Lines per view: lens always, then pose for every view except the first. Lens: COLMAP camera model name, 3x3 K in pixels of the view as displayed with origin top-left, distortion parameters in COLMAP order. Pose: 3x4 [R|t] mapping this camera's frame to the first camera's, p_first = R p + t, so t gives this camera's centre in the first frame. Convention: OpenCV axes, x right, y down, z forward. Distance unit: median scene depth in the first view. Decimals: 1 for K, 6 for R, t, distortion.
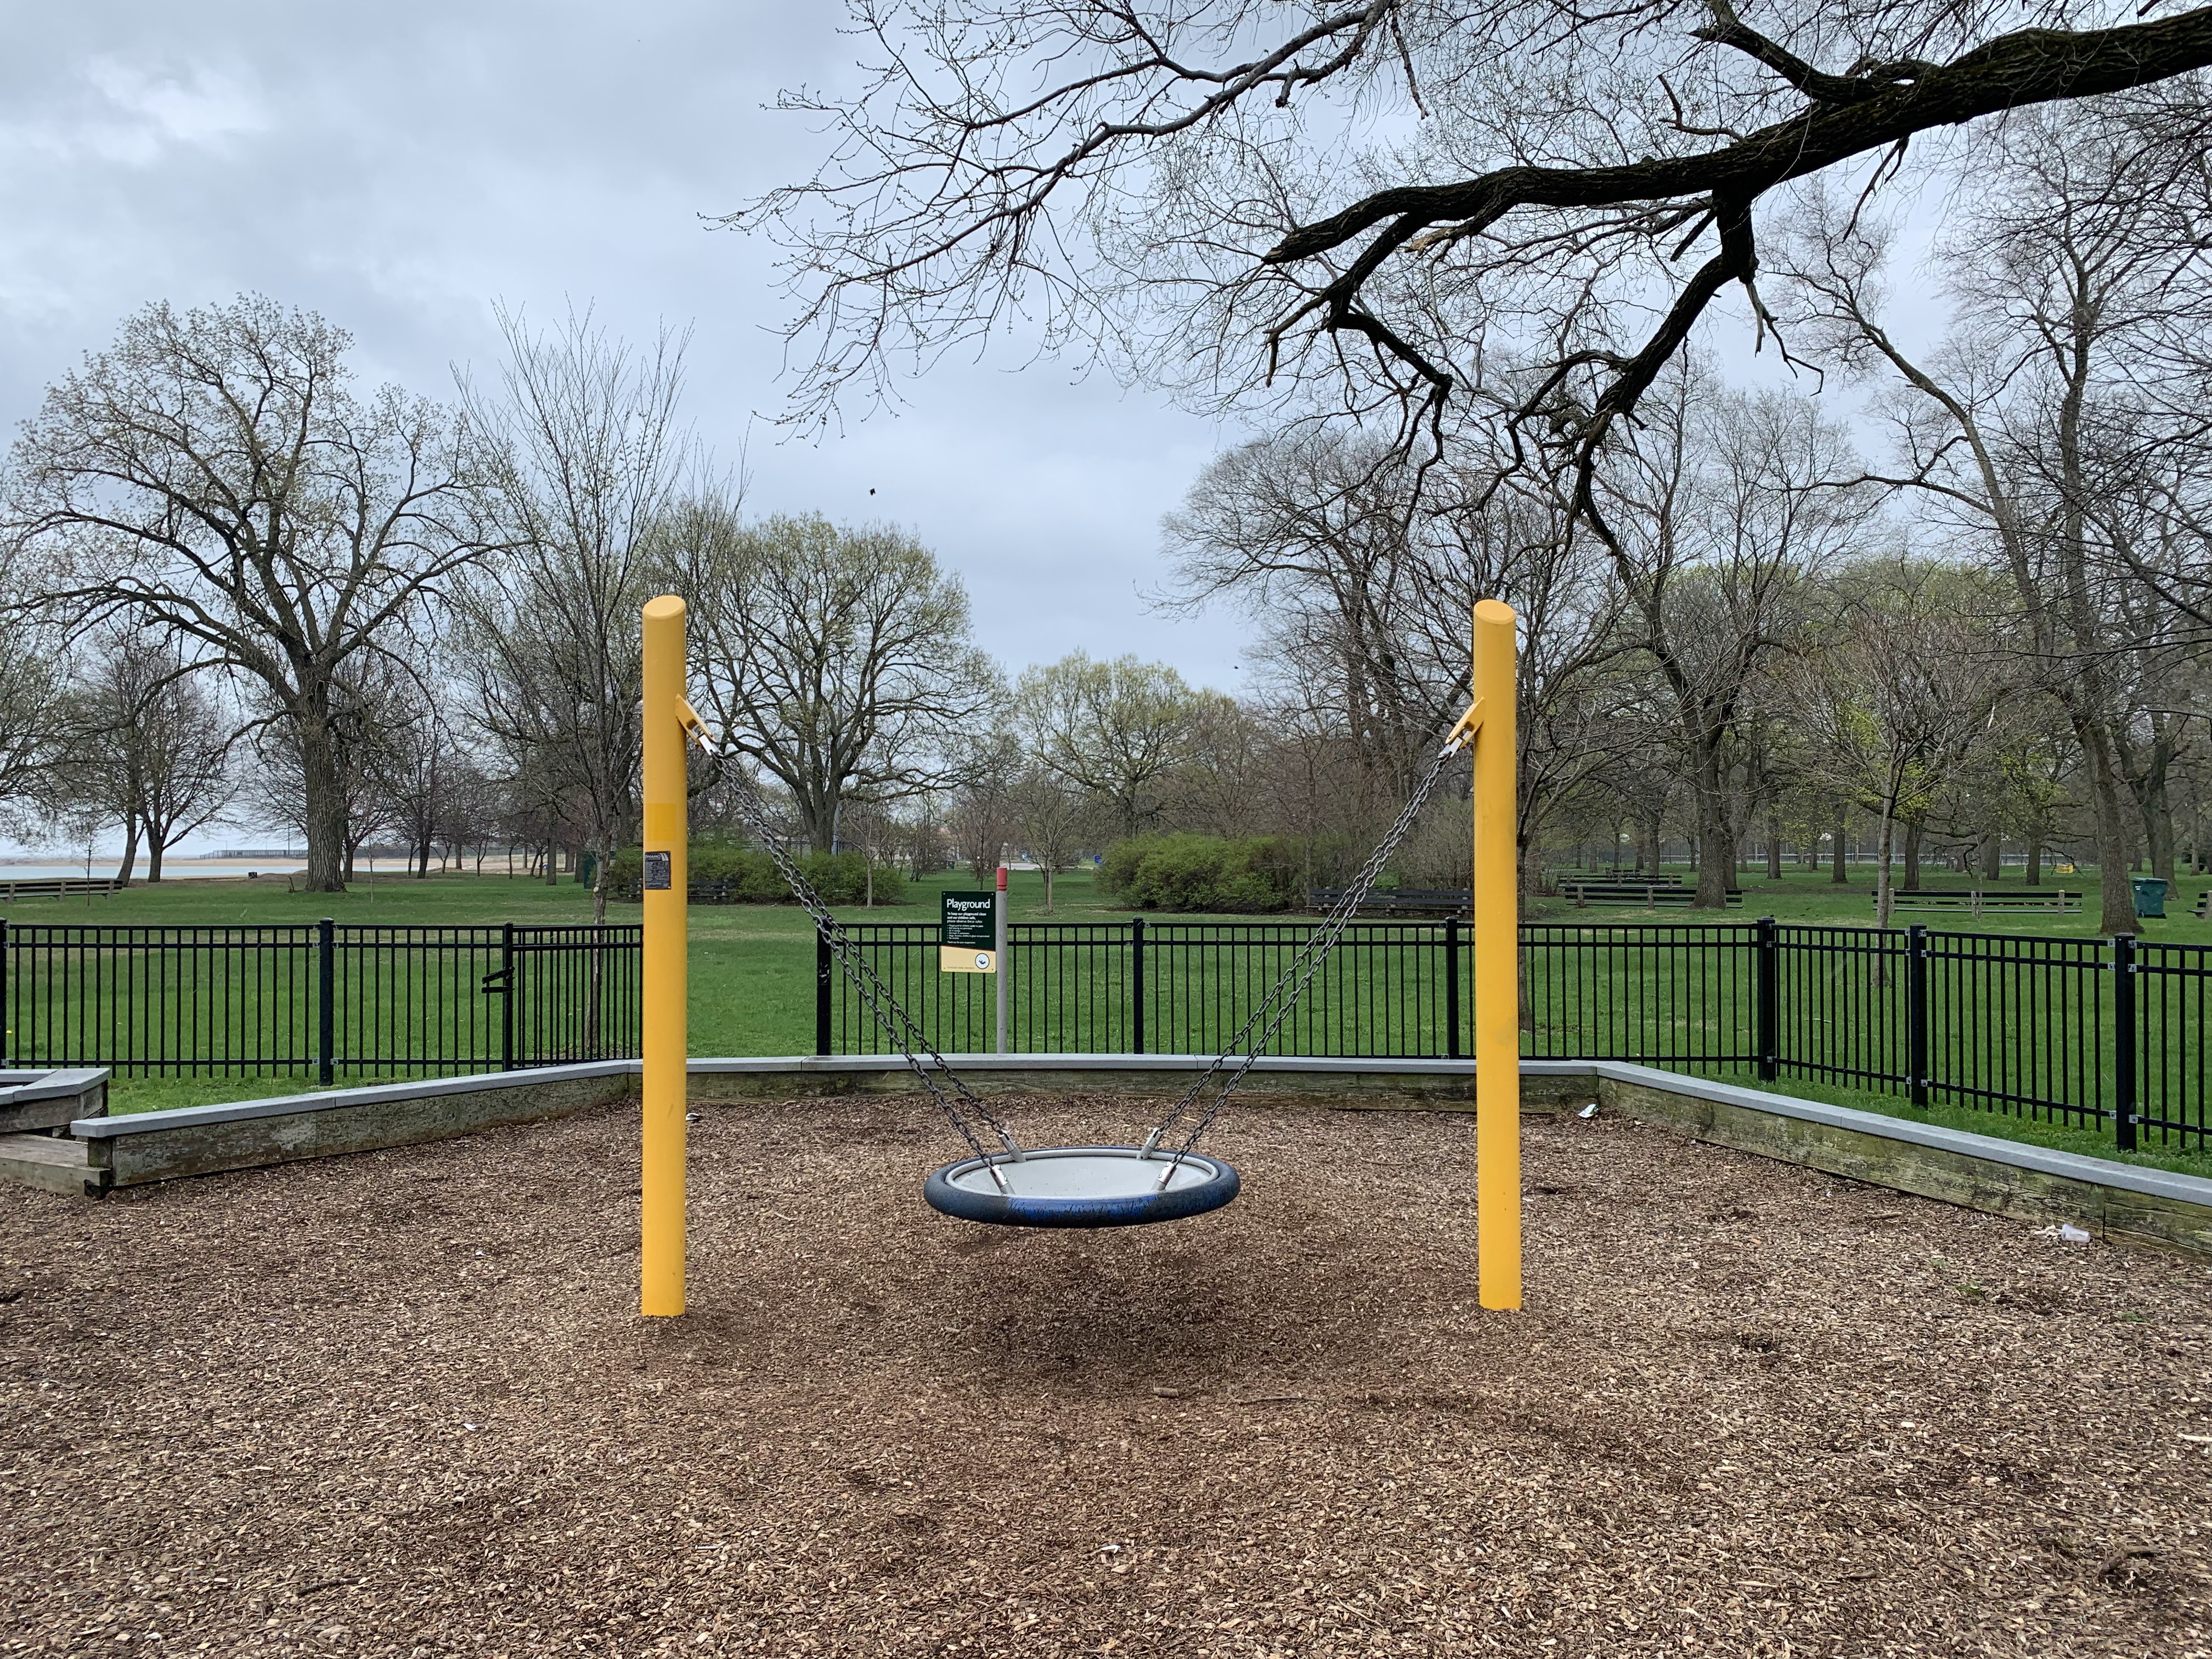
lens RADIAL K [[1679.3, 0, 1126.1], [0, 1679.3, 834.9], [0, 0, 1]] dist [0.029402, -0.033700]
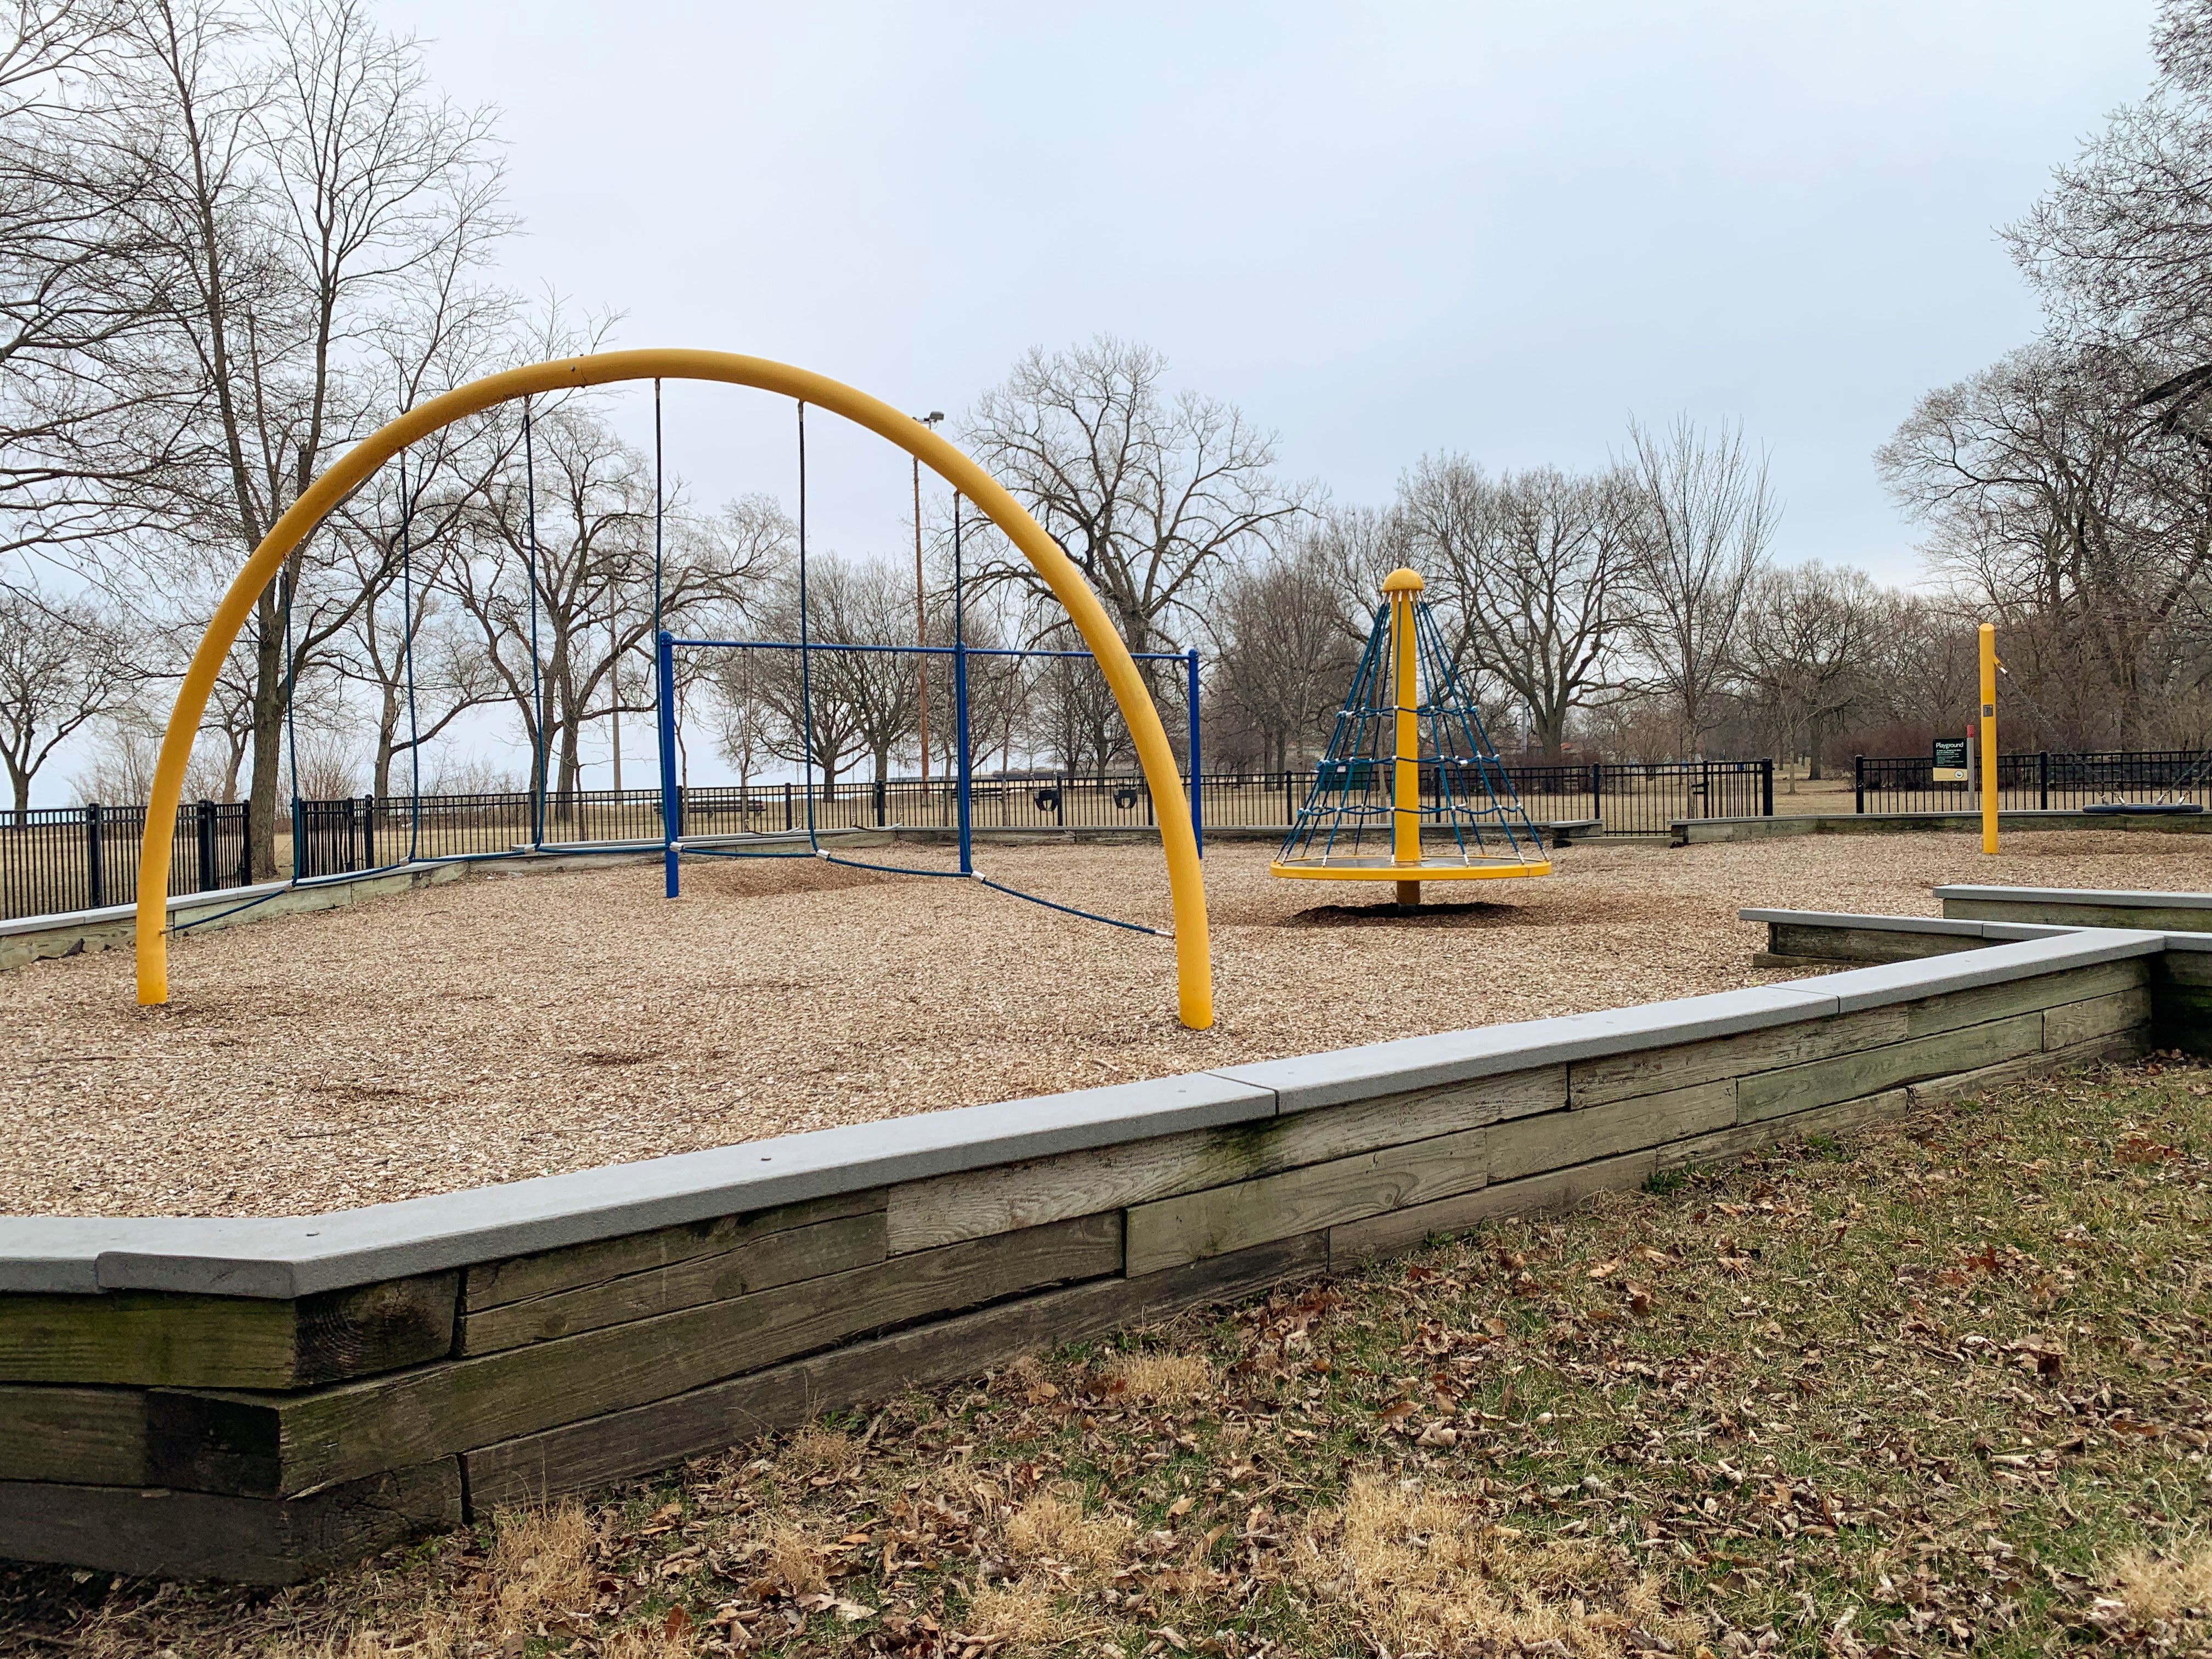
lens RADIAL K [[1679.3, 0, 1122.6], [0, 1679.3, 833.2], [0, 0, 1]] dist [0.029402, -0.033700]
pose [[0.940189, -0.015030, -0.340321, -0.059815], [0.031549, 0.998574, 0.043060, 0.005255], [0.339189, -0.051221, 0.939323, -0.207704]]
